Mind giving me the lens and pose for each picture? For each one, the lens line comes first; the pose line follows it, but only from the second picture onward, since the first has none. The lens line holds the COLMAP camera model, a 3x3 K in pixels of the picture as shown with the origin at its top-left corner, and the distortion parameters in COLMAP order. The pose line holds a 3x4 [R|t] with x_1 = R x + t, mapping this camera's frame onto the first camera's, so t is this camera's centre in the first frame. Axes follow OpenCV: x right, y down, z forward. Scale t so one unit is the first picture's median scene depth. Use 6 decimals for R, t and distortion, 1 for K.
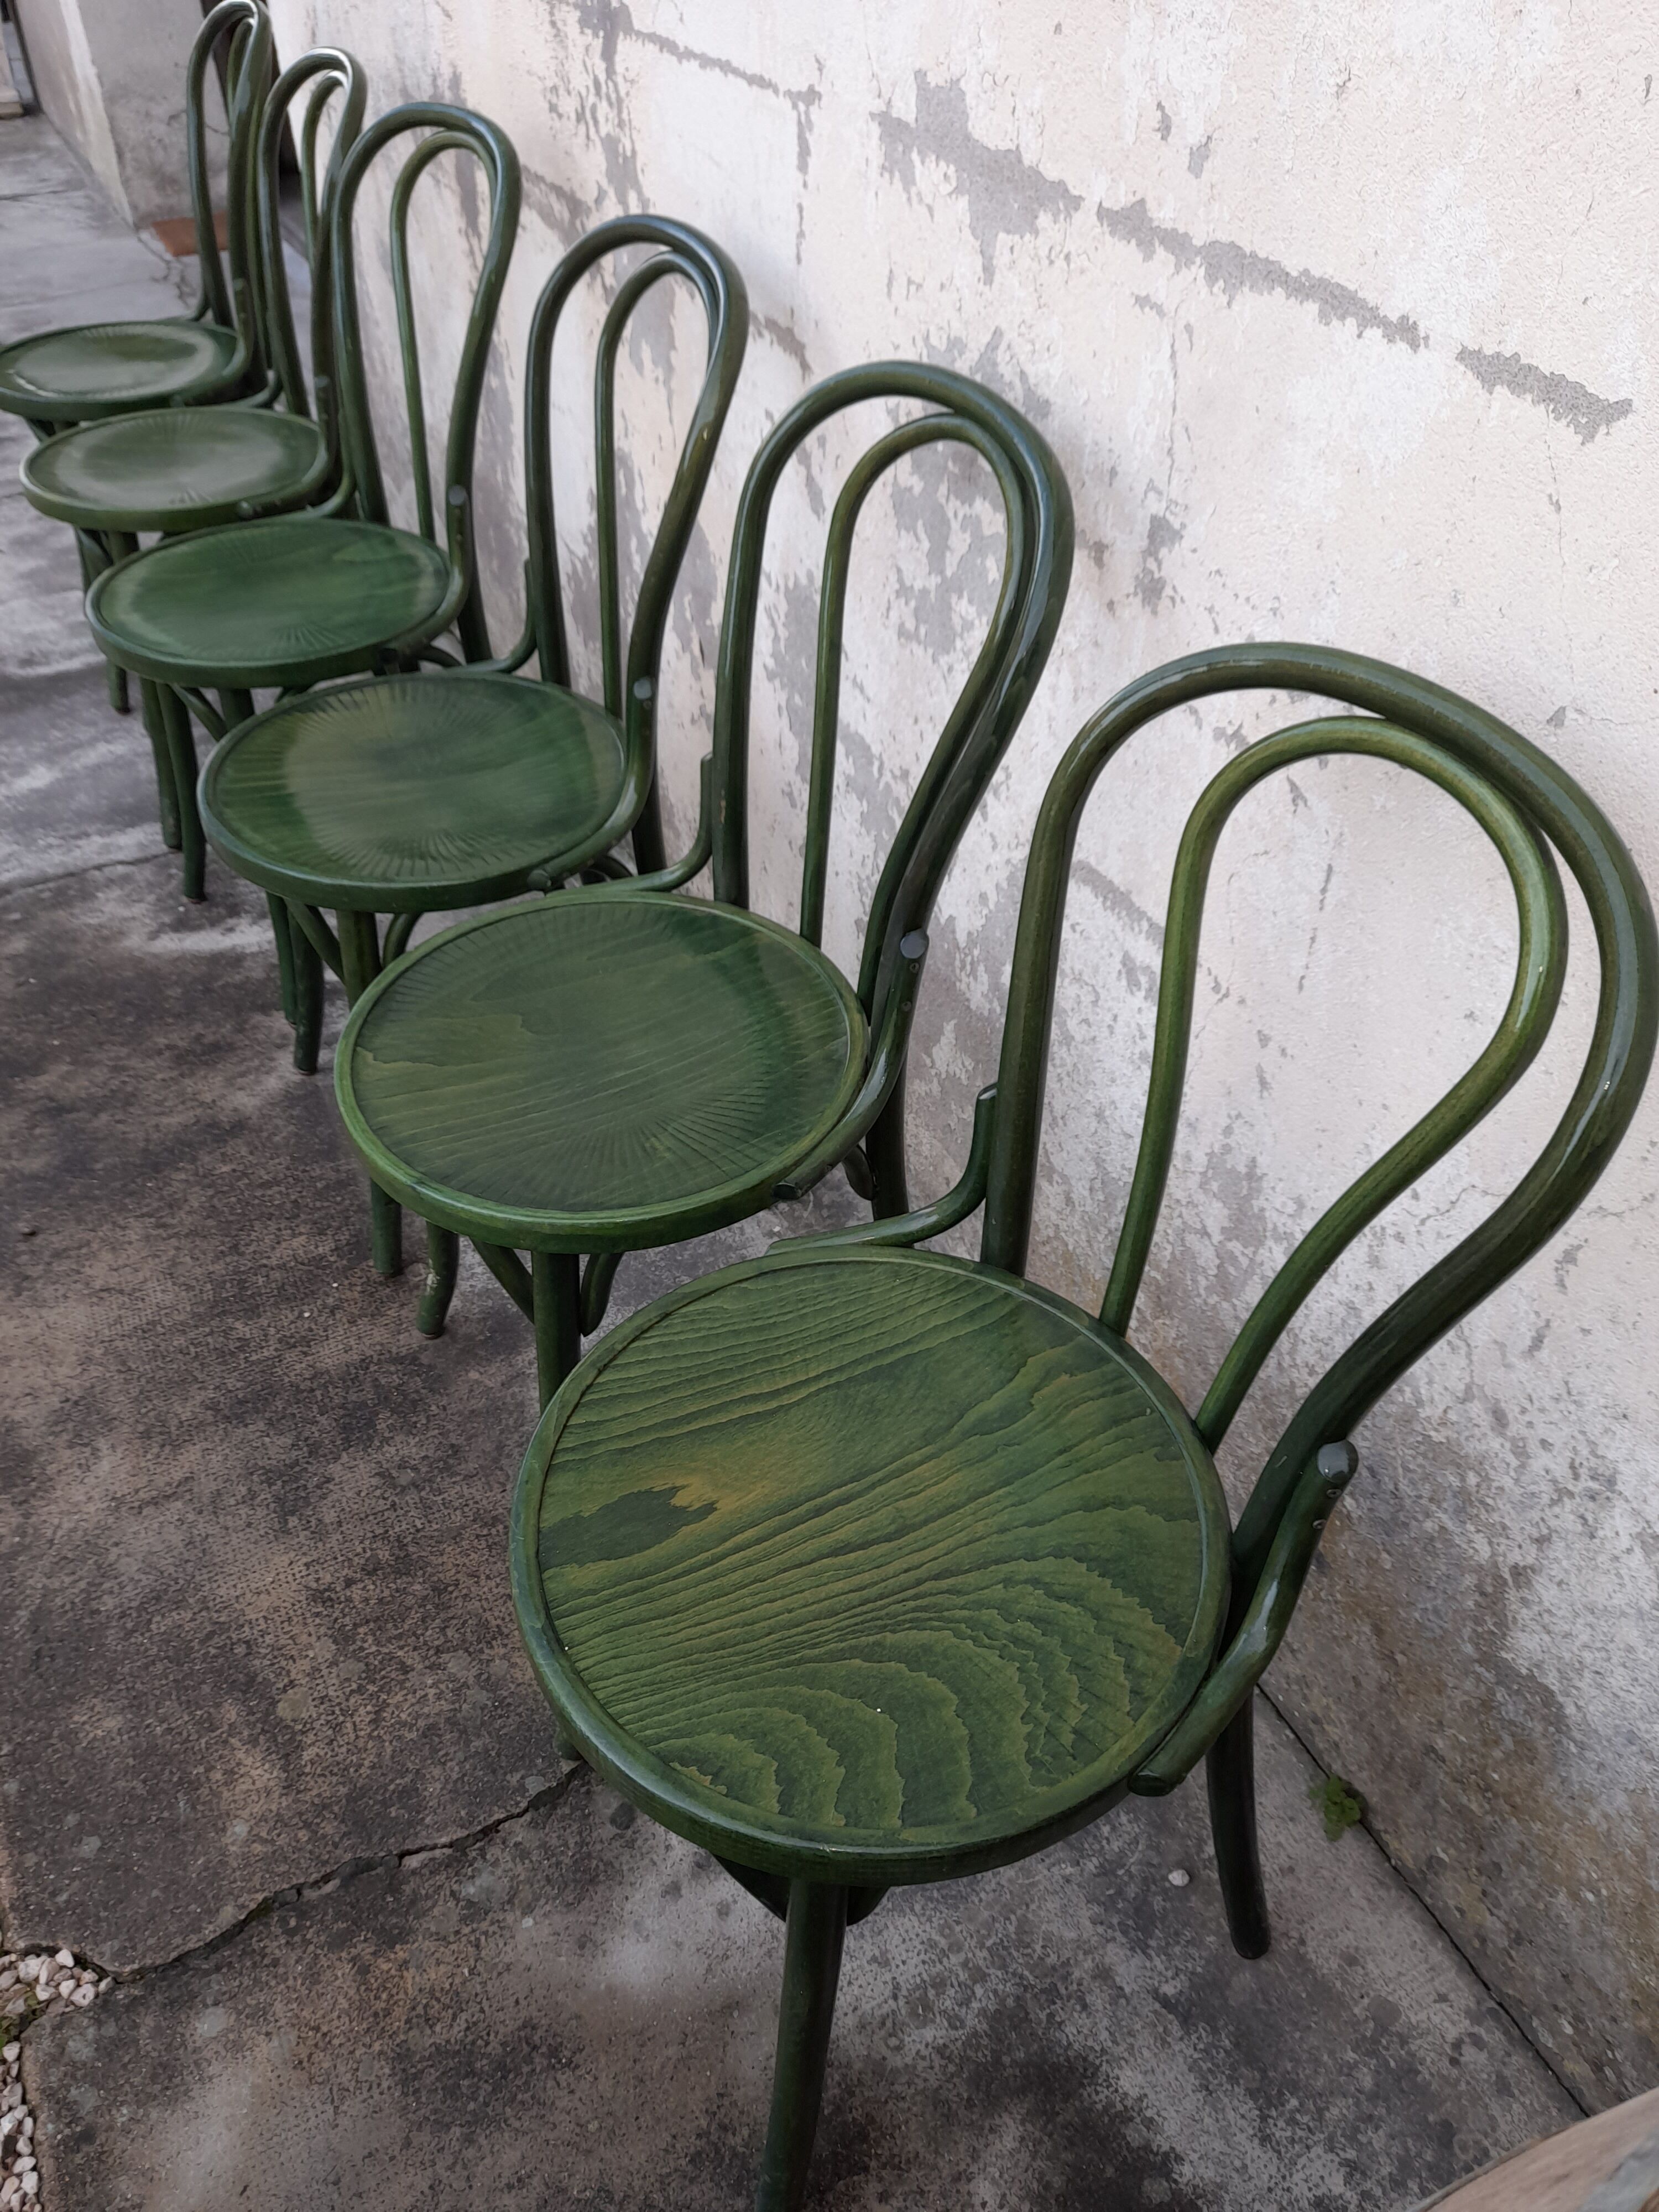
lens RADIAL K [[1621.2, 0, 828.3], [0, 1621.2, 1114.2], [0, 0, 1]] dist [0.036231, -0.022098]
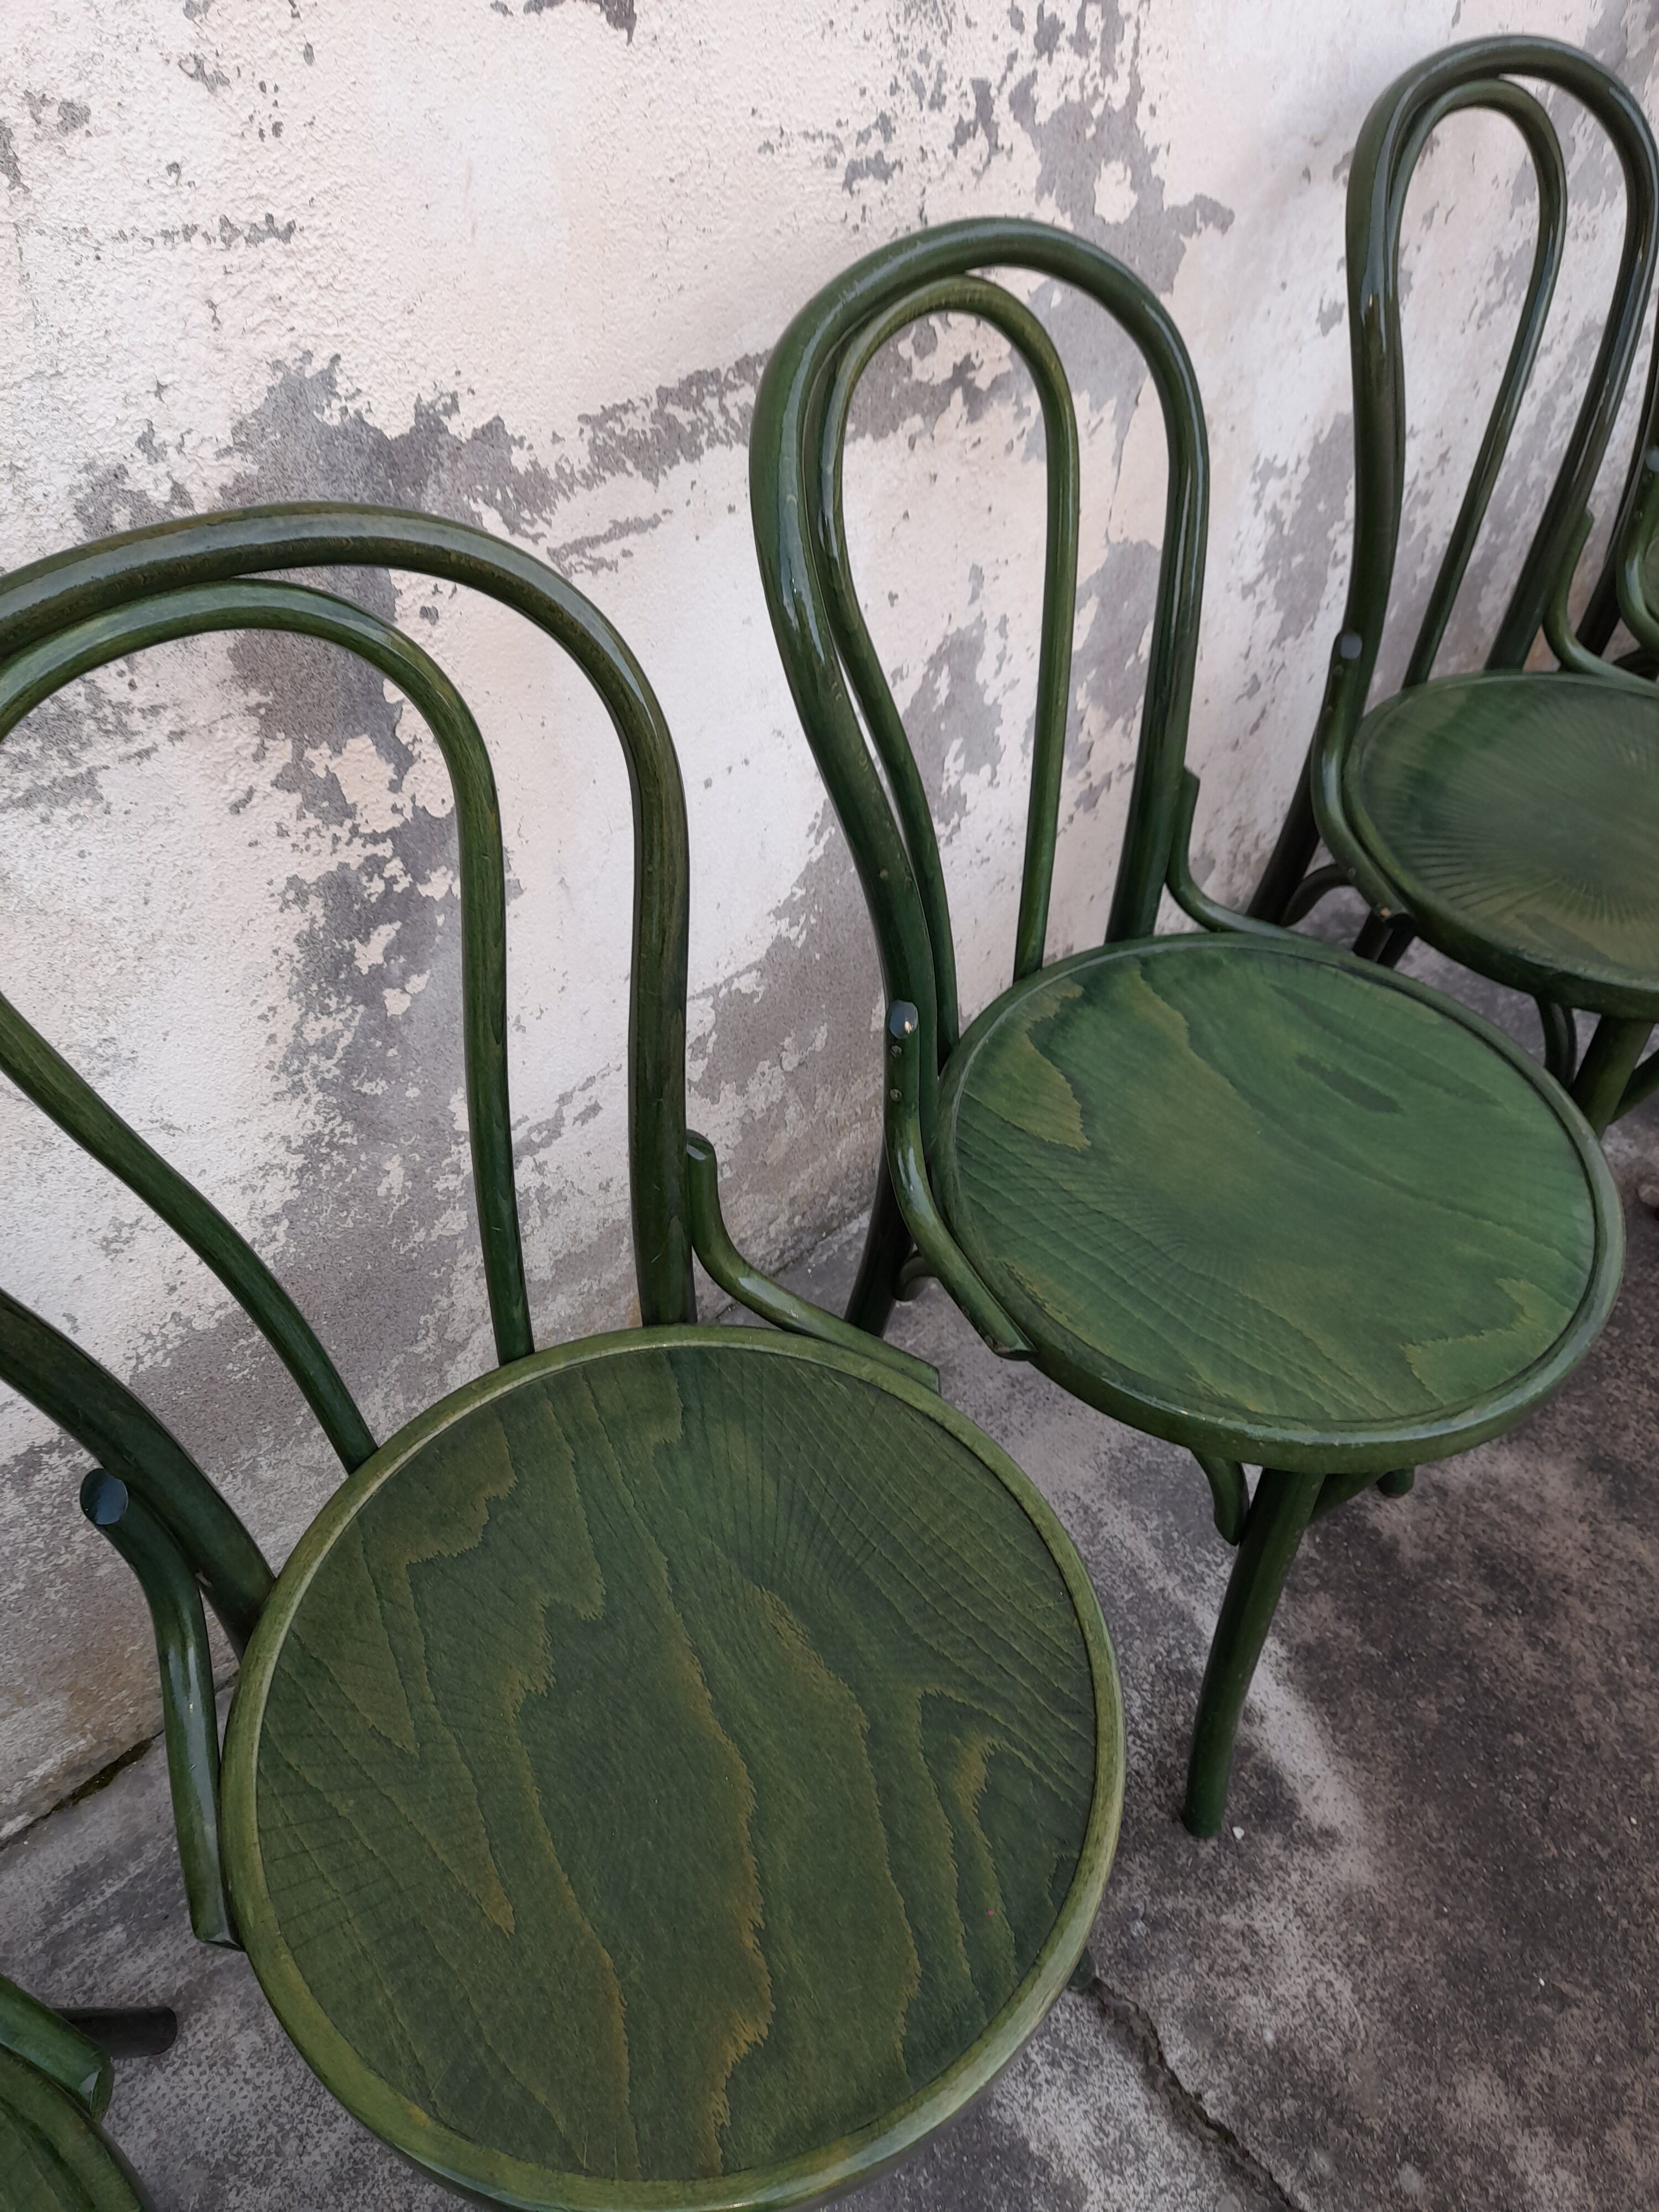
lens RADIAL K [[1621.2, 0, 834.5], [0, 1621.2, 1108.4], [0, 0, 1]] dist [0.036231, -0.022098]
pose [[-0.283215, -0.708691, 0.646179, -0.798493], [0.607525, 0.388771, 0.692654, -0.989023], [-0.742093, 0.588740, 0.320442, 1.176327]]
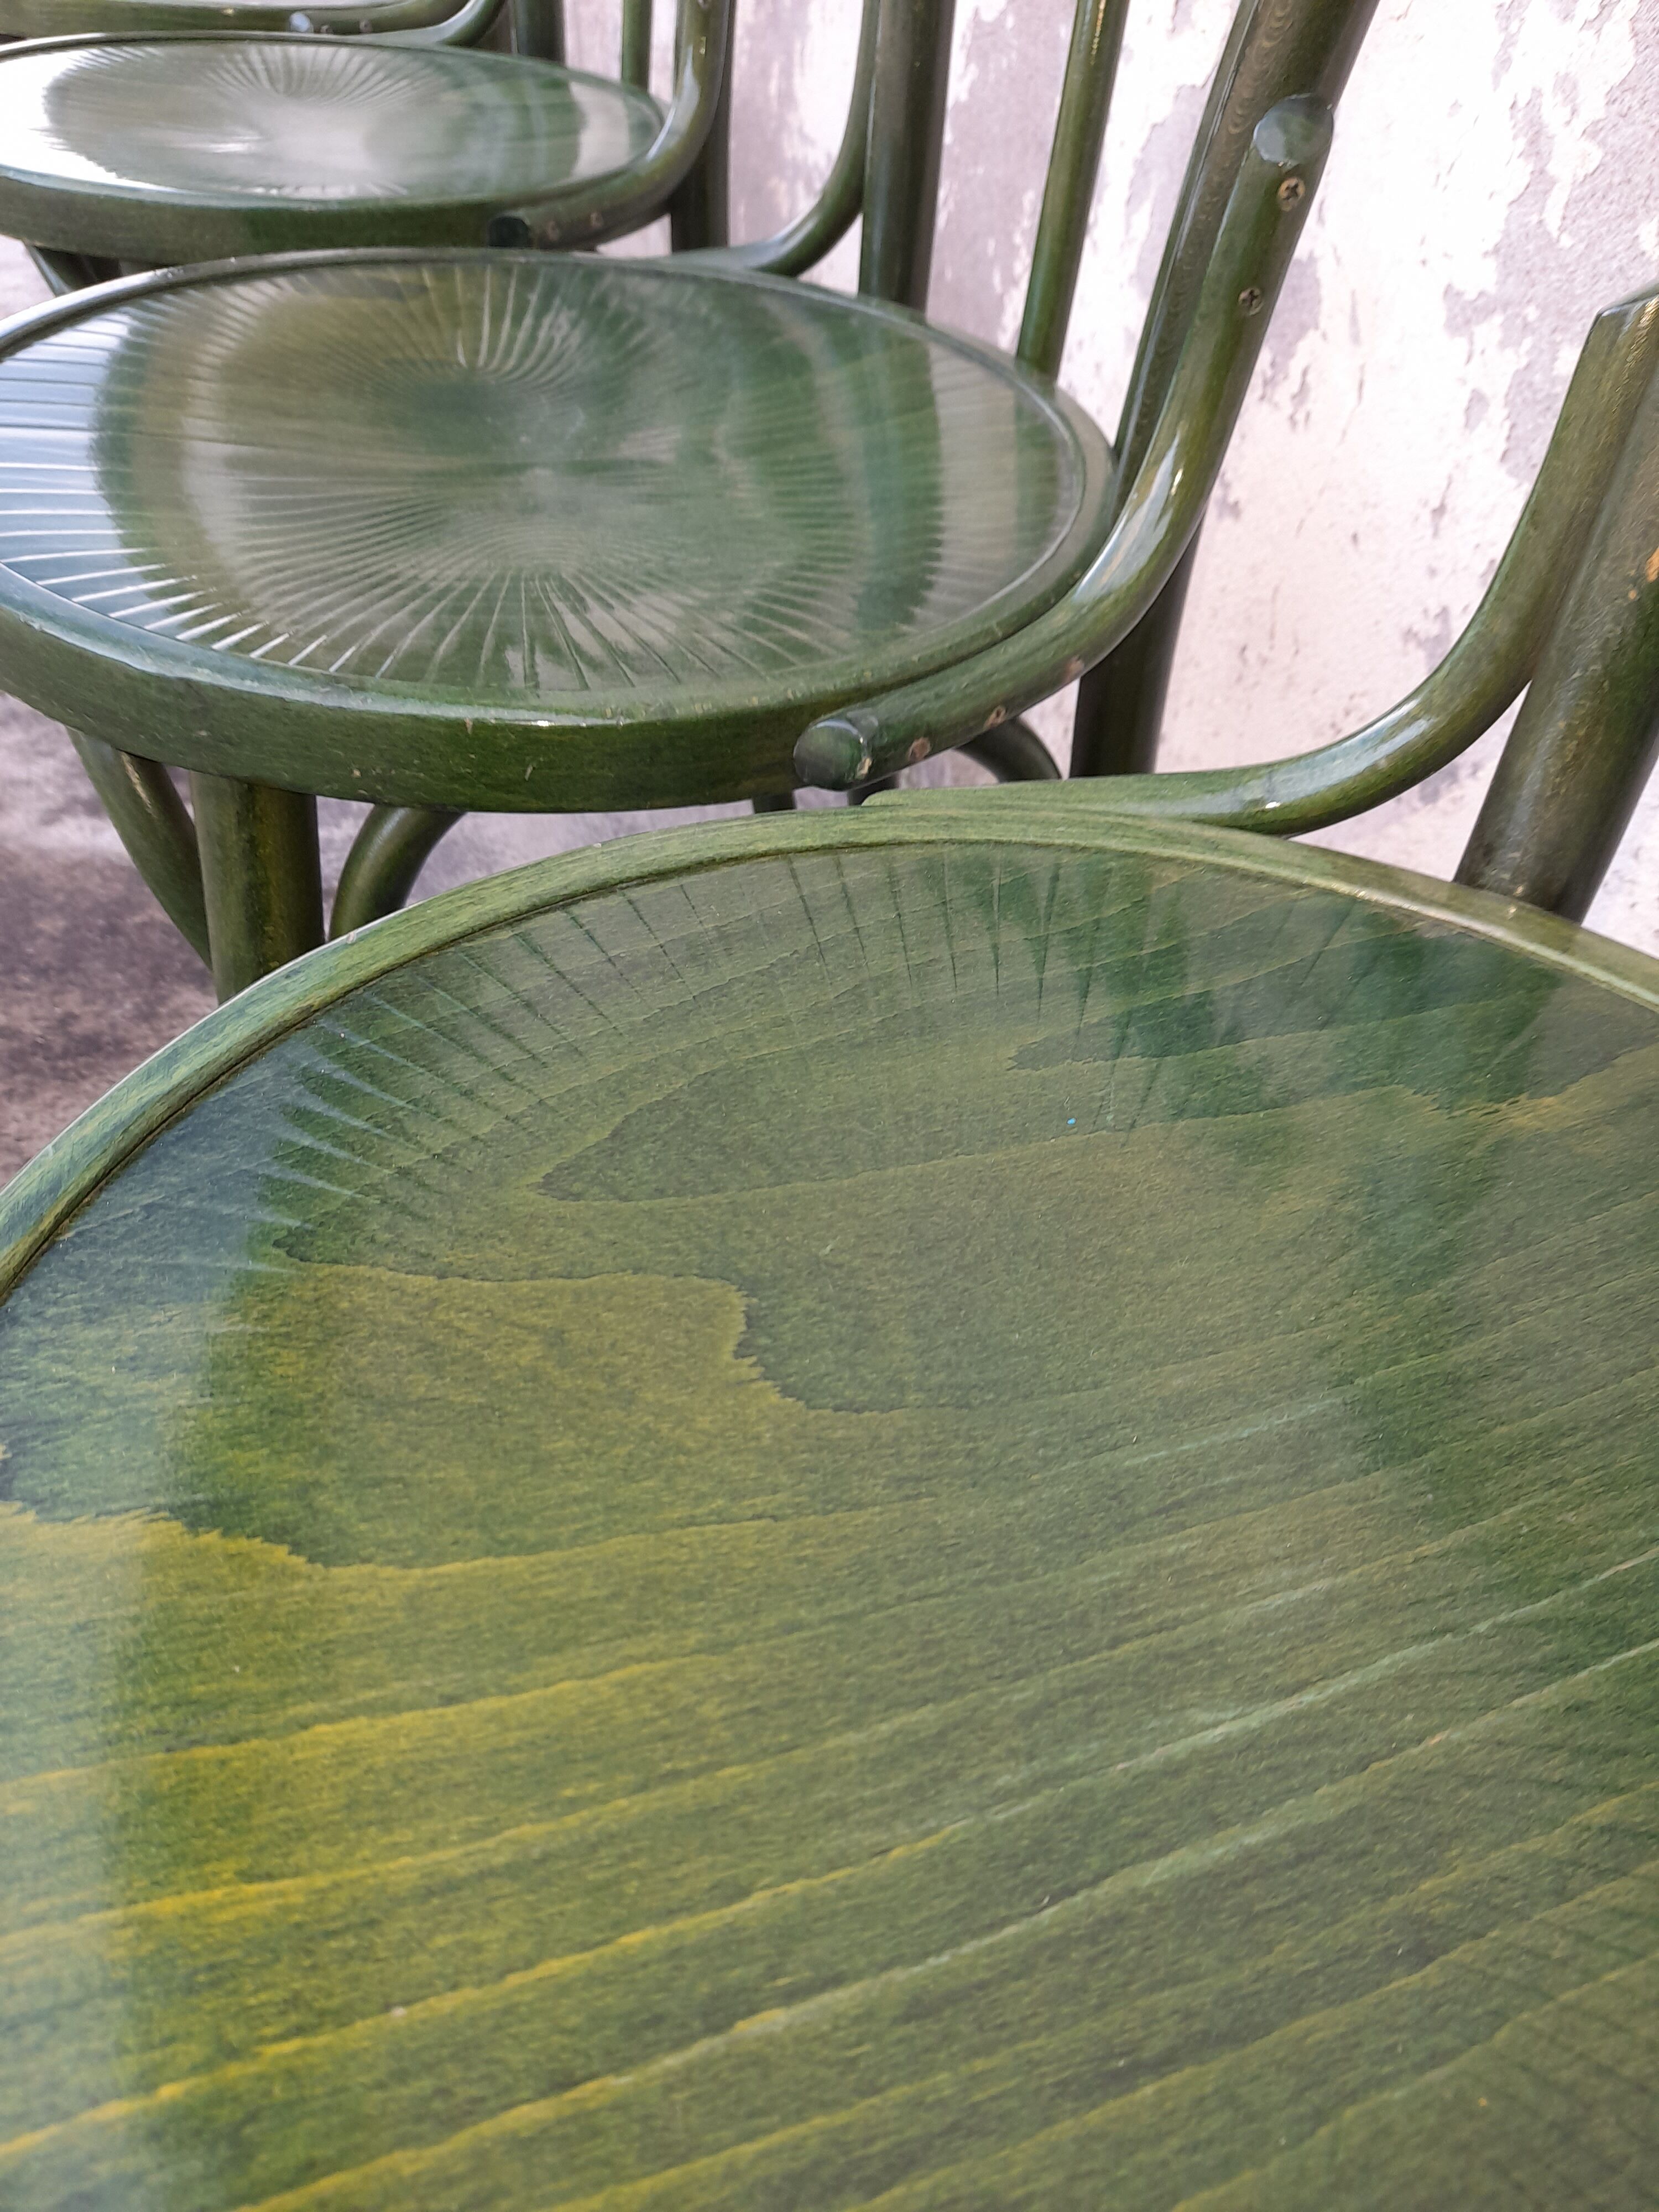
lens RADIAL K [[1621.2, 0, 820.8], [0, 1621.2, 1111.5], [0, 0, 1]] dist [0.036231, -0.022098]
pose [[0.987358, 0.137831, -0.078275, -0.145671], [-0.137048, 0.990446, 0.015320, -0.080191], [0.079639, -0.004399, 0.996814, 0.685591]]
